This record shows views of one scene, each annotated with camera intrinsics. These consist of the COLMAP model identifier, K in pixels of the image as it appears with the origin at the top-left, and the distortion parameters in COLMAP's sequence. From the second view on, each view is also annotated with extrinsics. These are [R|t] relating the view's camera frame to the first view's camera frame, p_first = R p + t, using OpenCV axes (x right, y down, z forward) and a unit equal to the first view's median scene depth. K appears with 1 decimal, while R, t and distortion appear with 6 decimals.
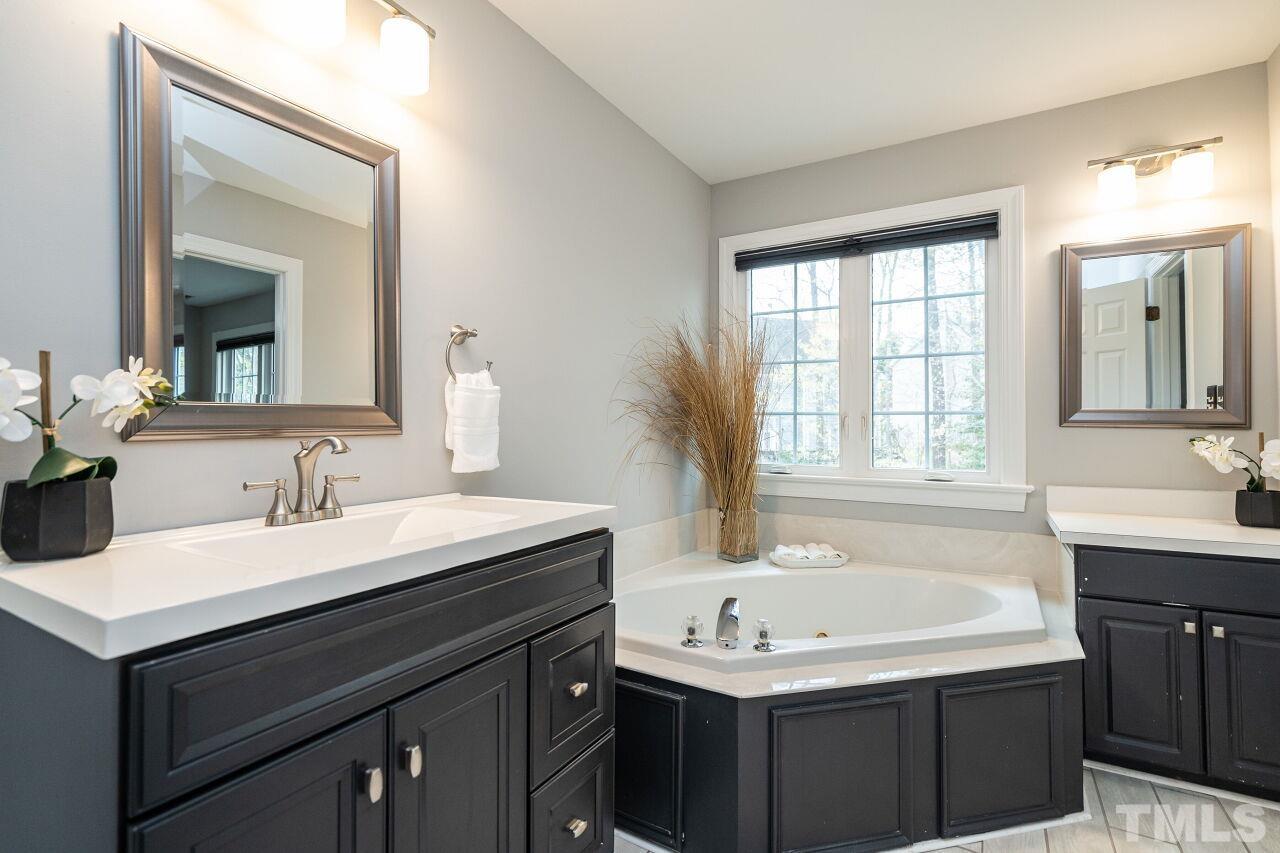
lens RADIAL K [[593.4, 0, 647.8], [0, 593.4, 435.1], [0, 0, 1]] dist [-0.002312, 0.001604]
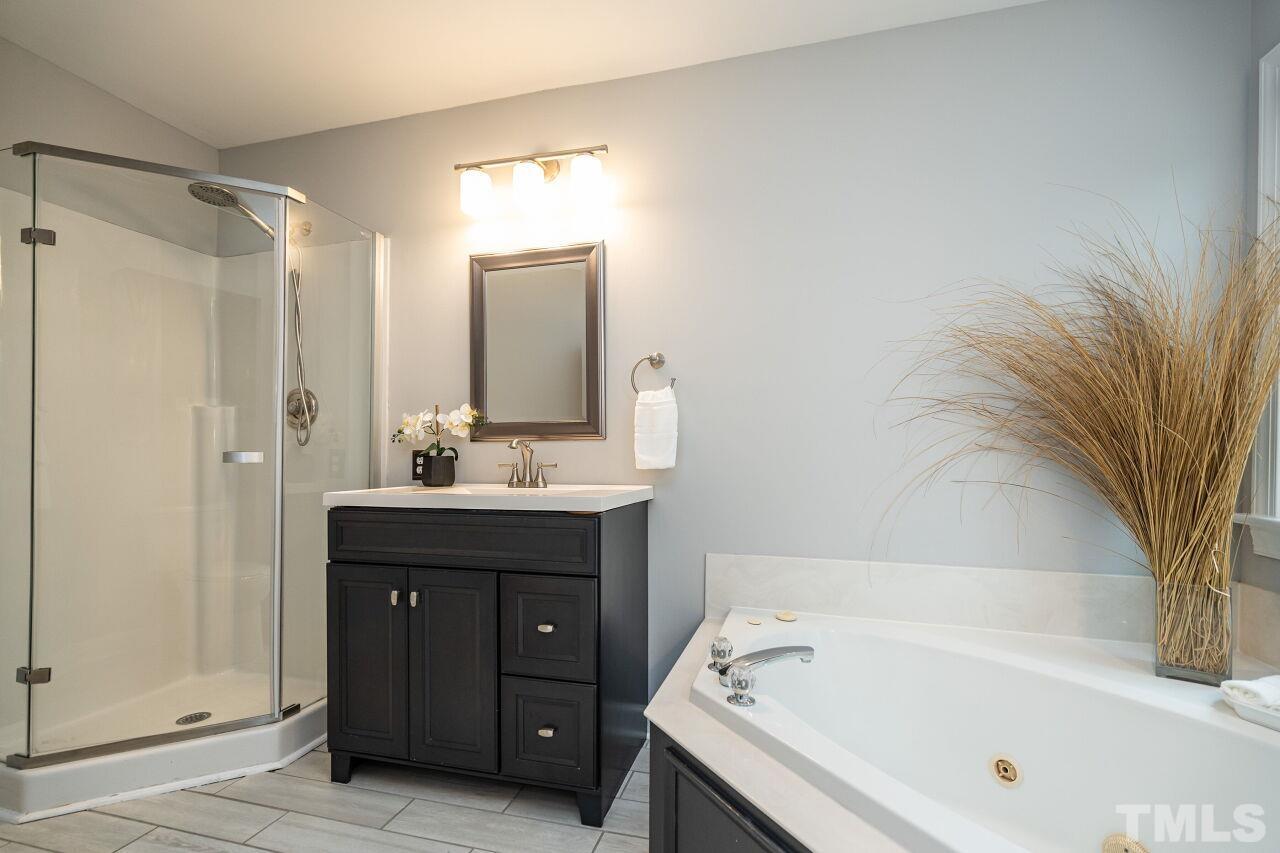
lens RADIAL K [[602.4, 0, 642.3], [0, 602.4, 448.0], [0, 0, 1]] dist [0.011089, 0.000544]
pose [[0.250518, -0.004449, -0.968102, 0.735894], [-0.014153, 0.999866, -0.008258, 0.022162], [0.968009, 0.015770, 0.250421, 0.517841]]
